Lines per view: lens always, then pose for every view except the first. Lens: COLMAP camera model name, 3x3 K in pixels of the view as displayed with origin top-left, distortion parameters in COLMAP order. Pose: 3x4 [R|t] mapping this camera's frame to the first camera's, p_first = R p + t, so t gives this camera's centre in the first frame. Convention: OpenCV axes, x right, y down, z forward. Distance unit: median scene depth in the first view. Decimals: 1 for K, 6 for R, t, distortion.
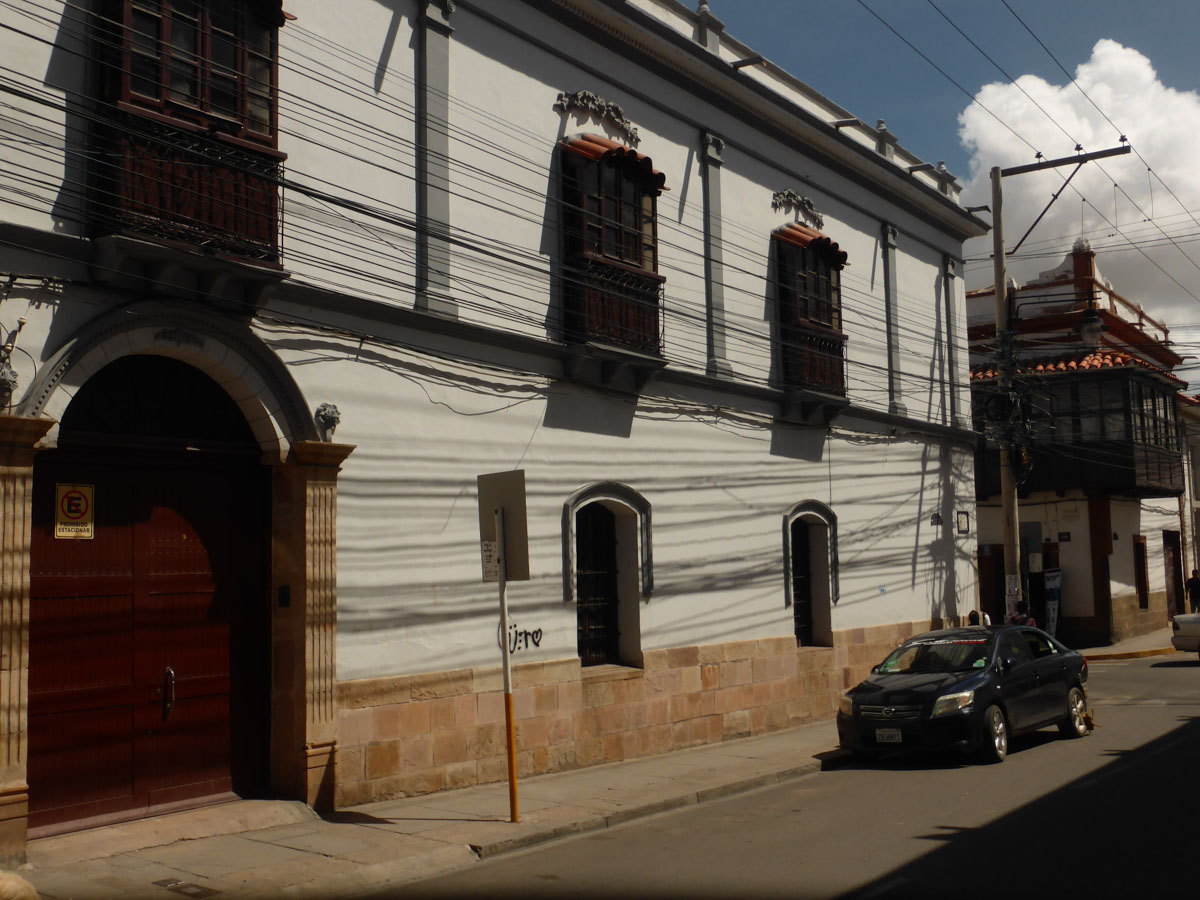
lens RADIAL K [[1192.7, 0, 600.0], [0, 1192.7, 450.0], [0, 0, 1]] dist [-0.088451, 0.002279]
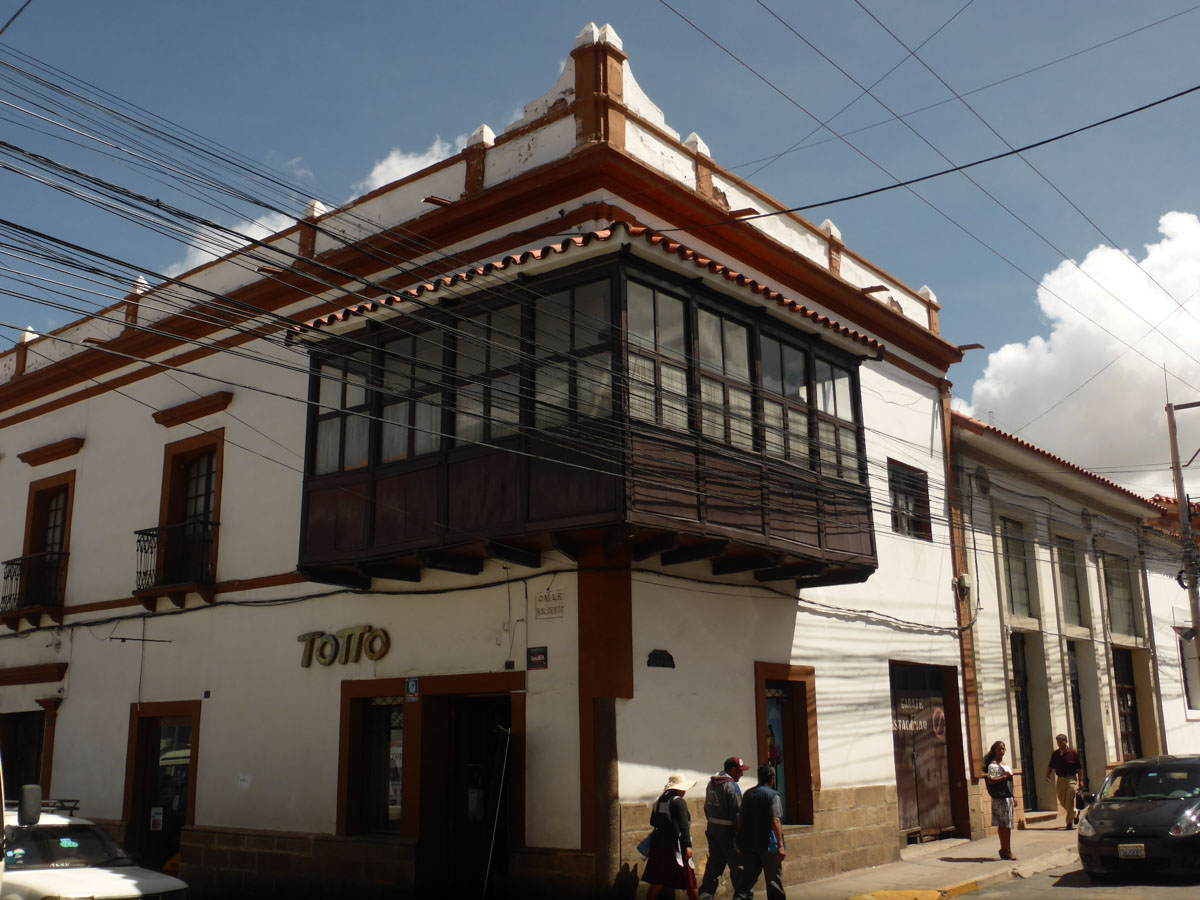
lens RADIAL K [[1192.7, 0, 600.0], [0, 1192.7, 450.0], [0, 0, 1]] dist [-0.088451, 0.002279]
pose [[0.997507, -0.005171, -0.070376, 0.450542], [-0.005505, 0.988571, -0.150655, 0.064225], [0.070350, 0.150666, 0.986078, 0.557544]]
